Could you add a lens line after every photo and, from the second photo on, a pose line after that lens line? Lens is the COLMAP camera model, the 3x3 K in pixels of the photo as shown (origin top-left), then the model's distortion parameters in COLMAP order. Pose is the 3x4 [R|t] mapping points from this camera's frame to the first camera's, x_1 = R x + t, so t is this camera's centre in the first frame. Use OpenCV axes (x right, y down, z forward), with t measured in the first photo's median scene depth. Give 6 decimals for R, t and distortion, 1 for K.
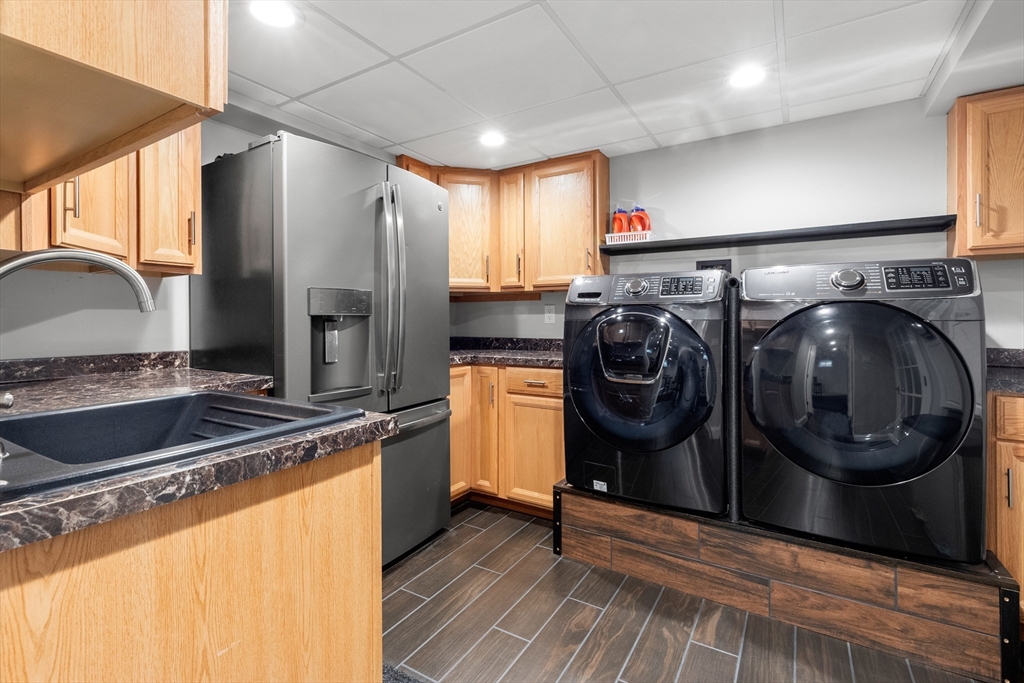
lens RADIAL K [[468.9, 0, 513.0], [0, 468.9, 317.6], [0, 0, 1]] dist [0.003440, -0.000784]
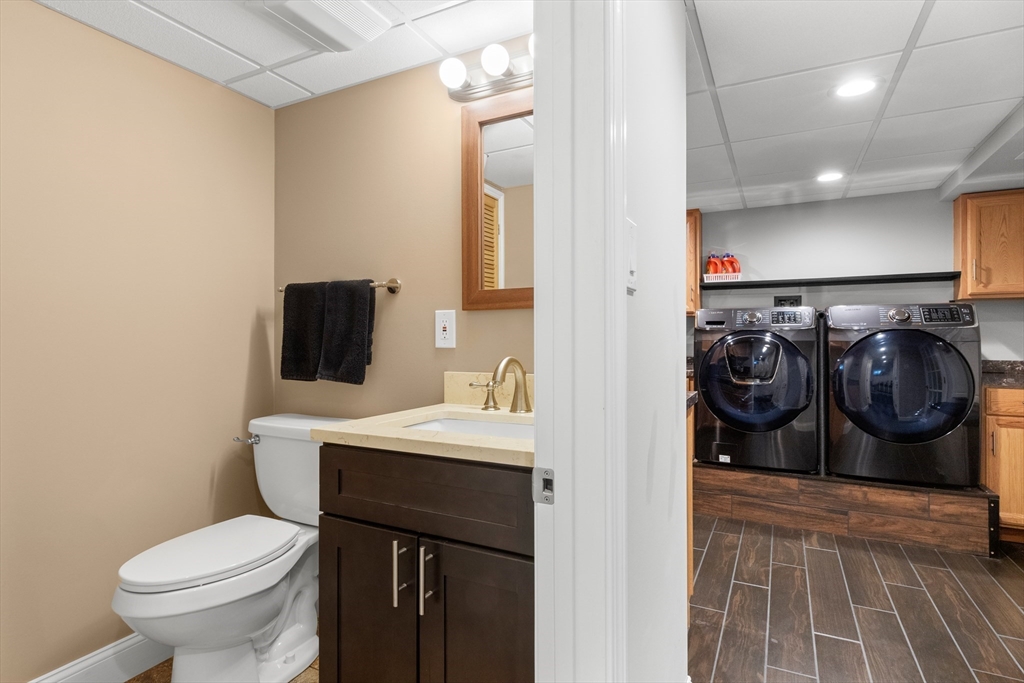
lens RADIAL K [[526.1, 0, 512.7], [0, 526.1, 337.2], [0, 0, 1]] dist [-0.004152, 0.000371]
pose [[0.997111, 0.003857, 0.075854, -0.650736], [-0.003658, 0.999989, -0.002770, 0.001783], [-0.075864, 0.002485, 0.997115, -0.599184]]
